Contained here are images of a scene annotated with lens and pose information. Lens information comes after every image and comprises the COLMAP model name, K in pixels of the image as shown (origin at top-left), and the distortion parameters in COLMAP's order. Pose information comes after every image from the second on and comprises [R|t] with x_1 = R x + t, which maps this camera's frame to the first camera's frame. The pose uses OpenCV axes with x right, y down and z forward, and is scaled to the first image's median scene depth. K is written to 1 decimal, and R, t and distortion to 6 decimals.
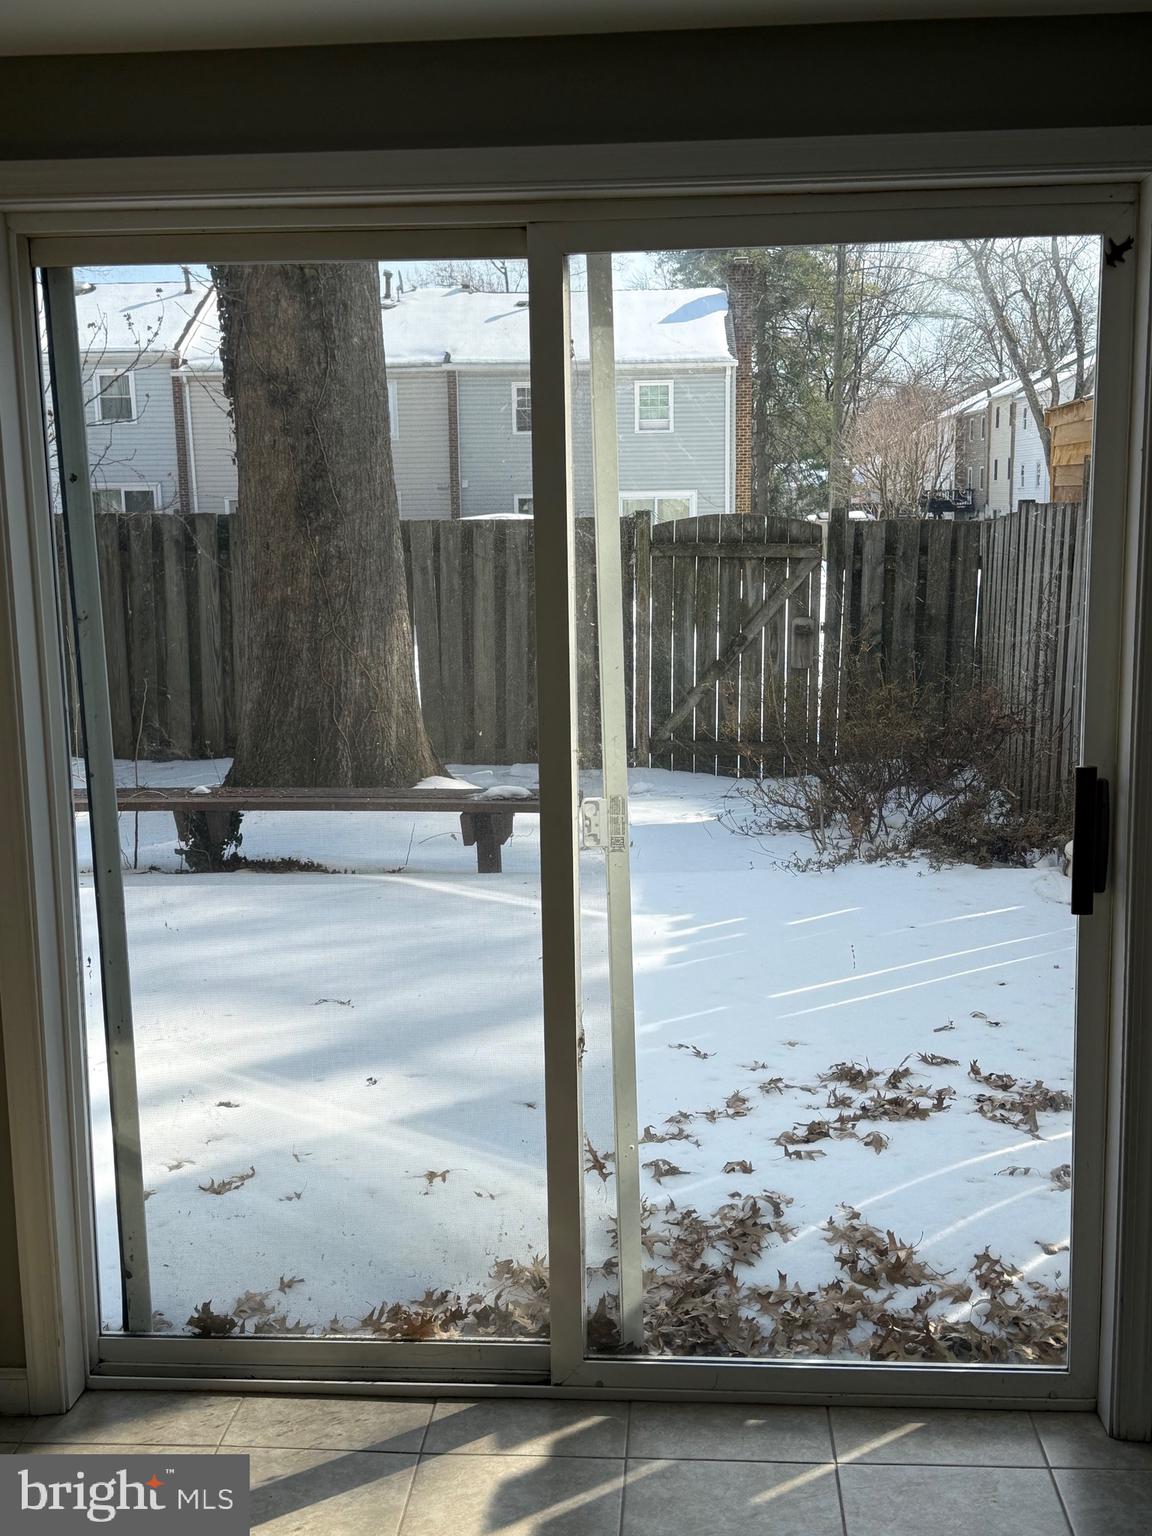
lens RADIAL K [[1647.0, 0, 576.0], [0, 1647.0, 768.0], [0, 0, 1]] dist [0.128610, -0.006135]
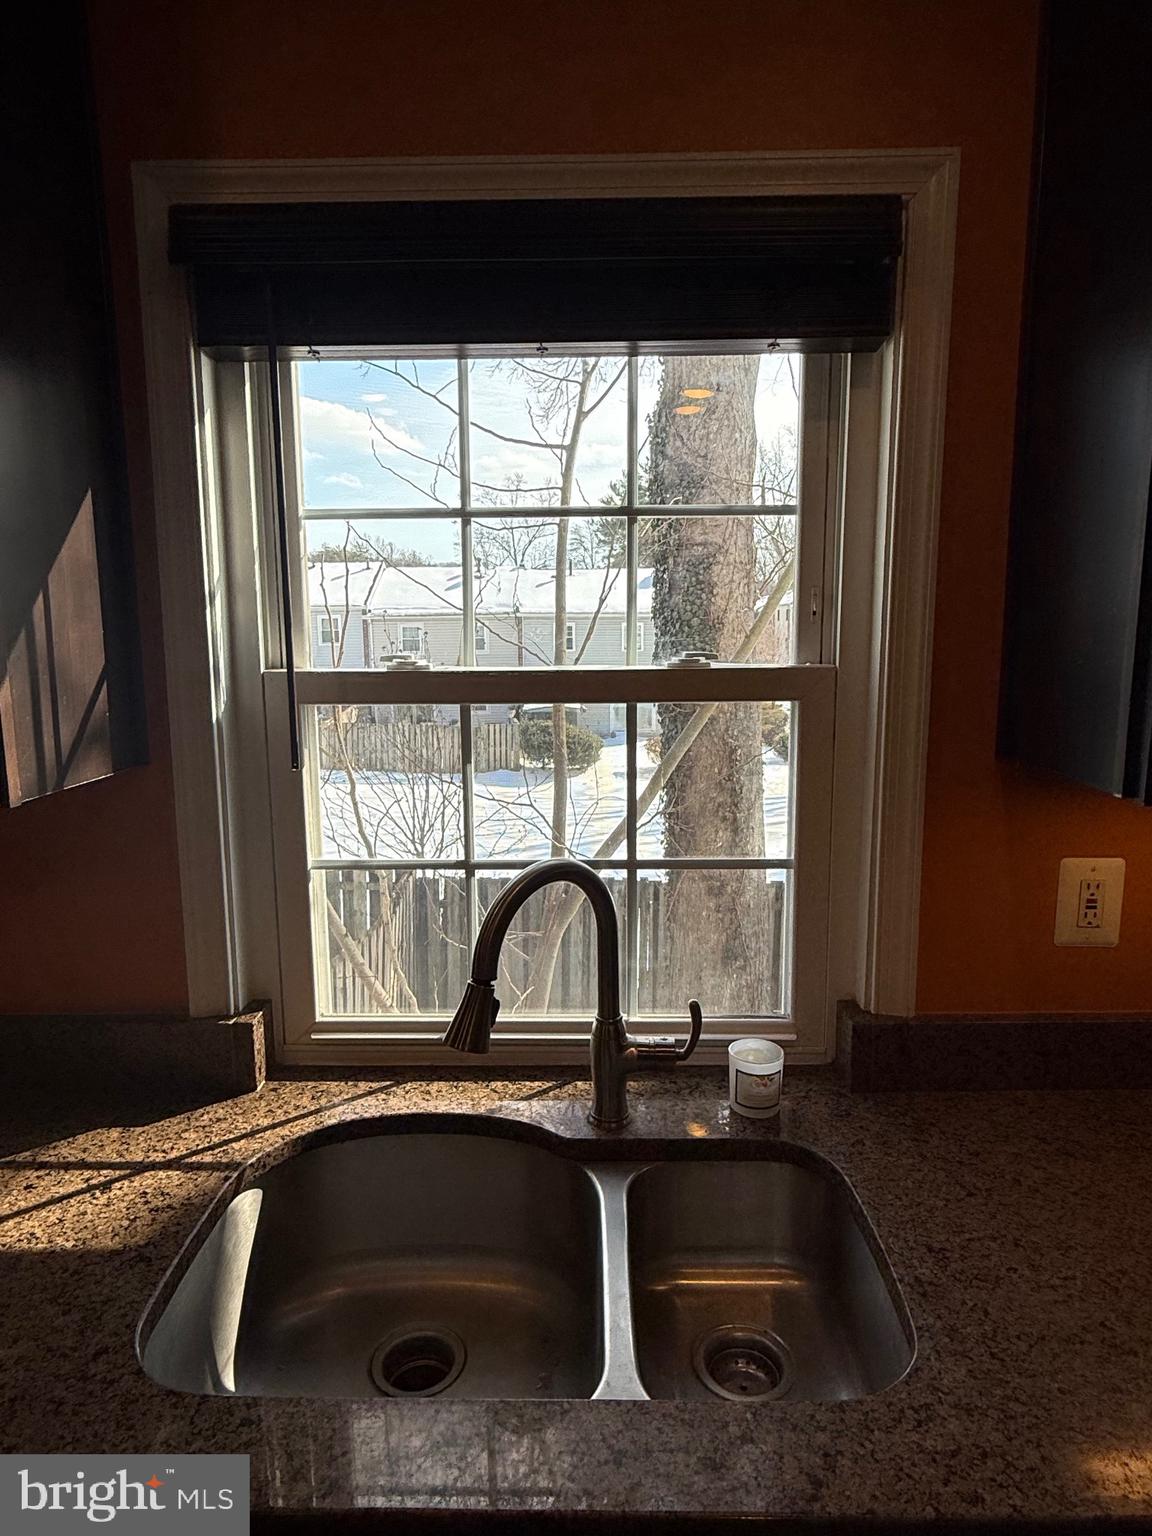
lens RADIAL K [[884.8, 0, 576.0], [0, 884.8, 768.0], [0, 0, 1]] dist [-0.003242, -0.000742]
pose [[0.998138, -0.006367, 0.060660, -0.276095], [0.006784, 0.999955, -0.006670, -0.256675], [-0.060615, 0.007069, 0.998136, 0.137194]]
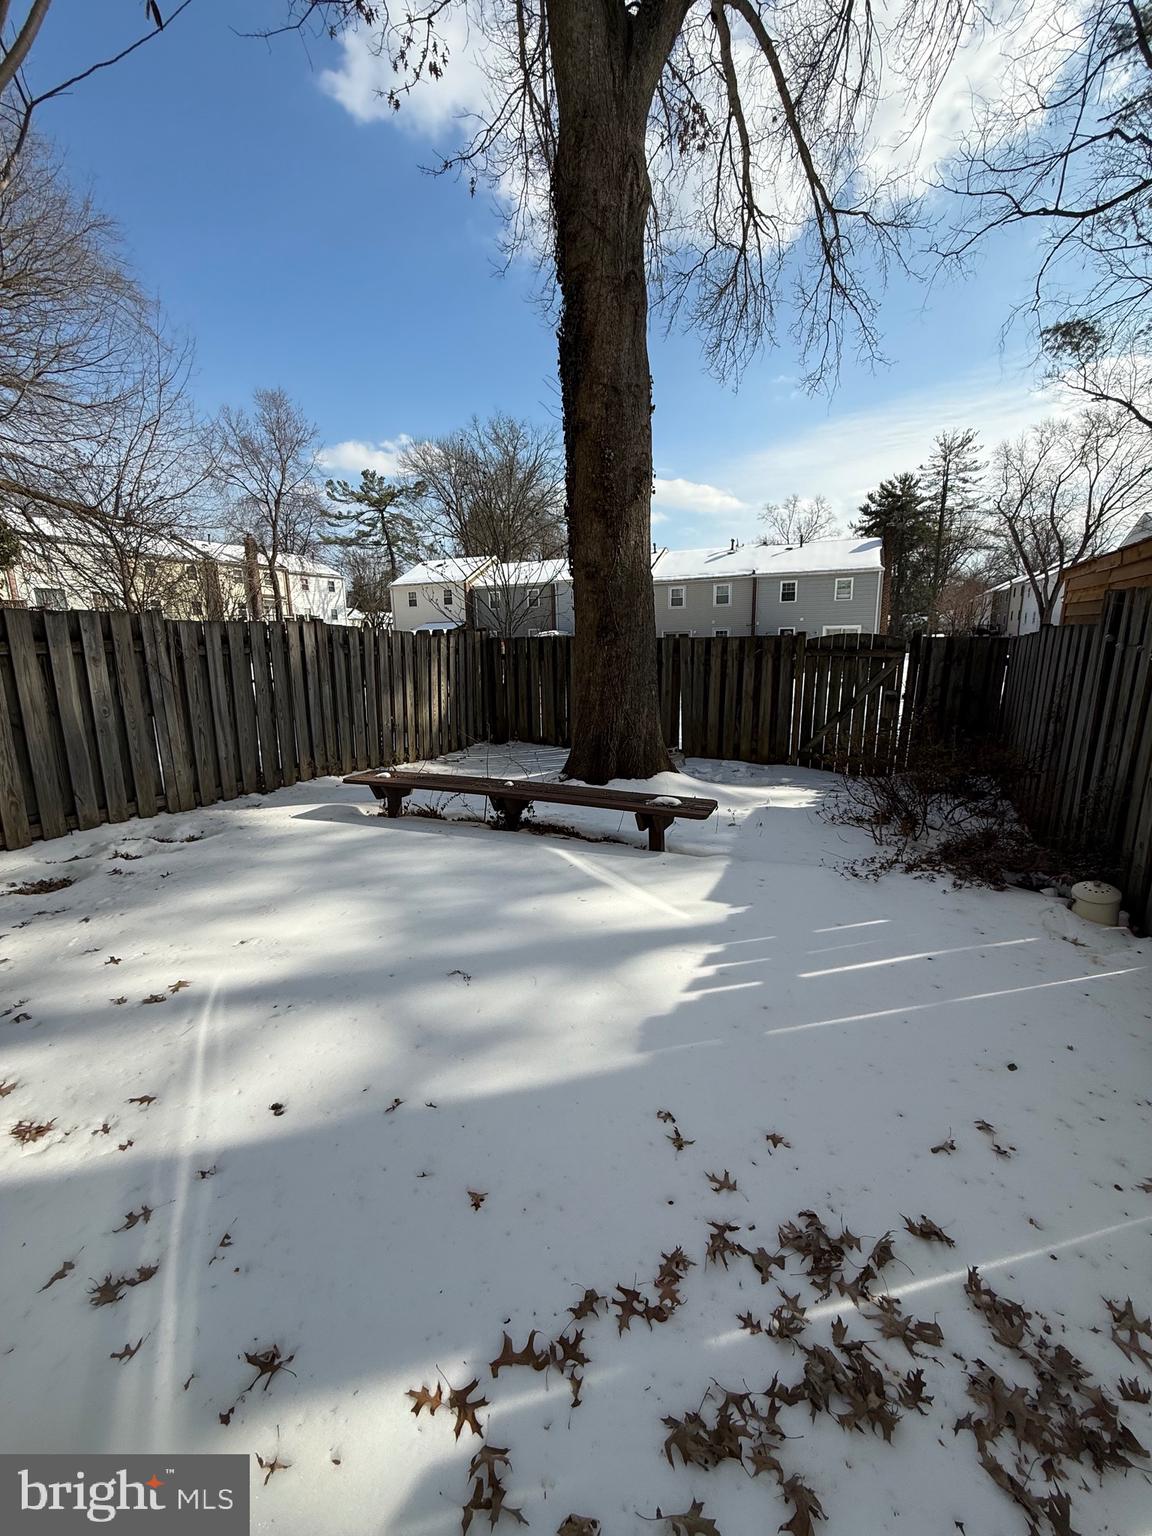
lens RADIAL K [[610.4, 0, 576.0], [0, 610.4, 768.0], [0, 0, 1]] dist [-0.000482, 0.000196]
pose [[0.934916, 0.068852, -0.348125, 0.052924], [-0.048112, 0.996532, 0.067885, -0.035166], [0.351592, -0.046717, 0.934987, 0.246351]]
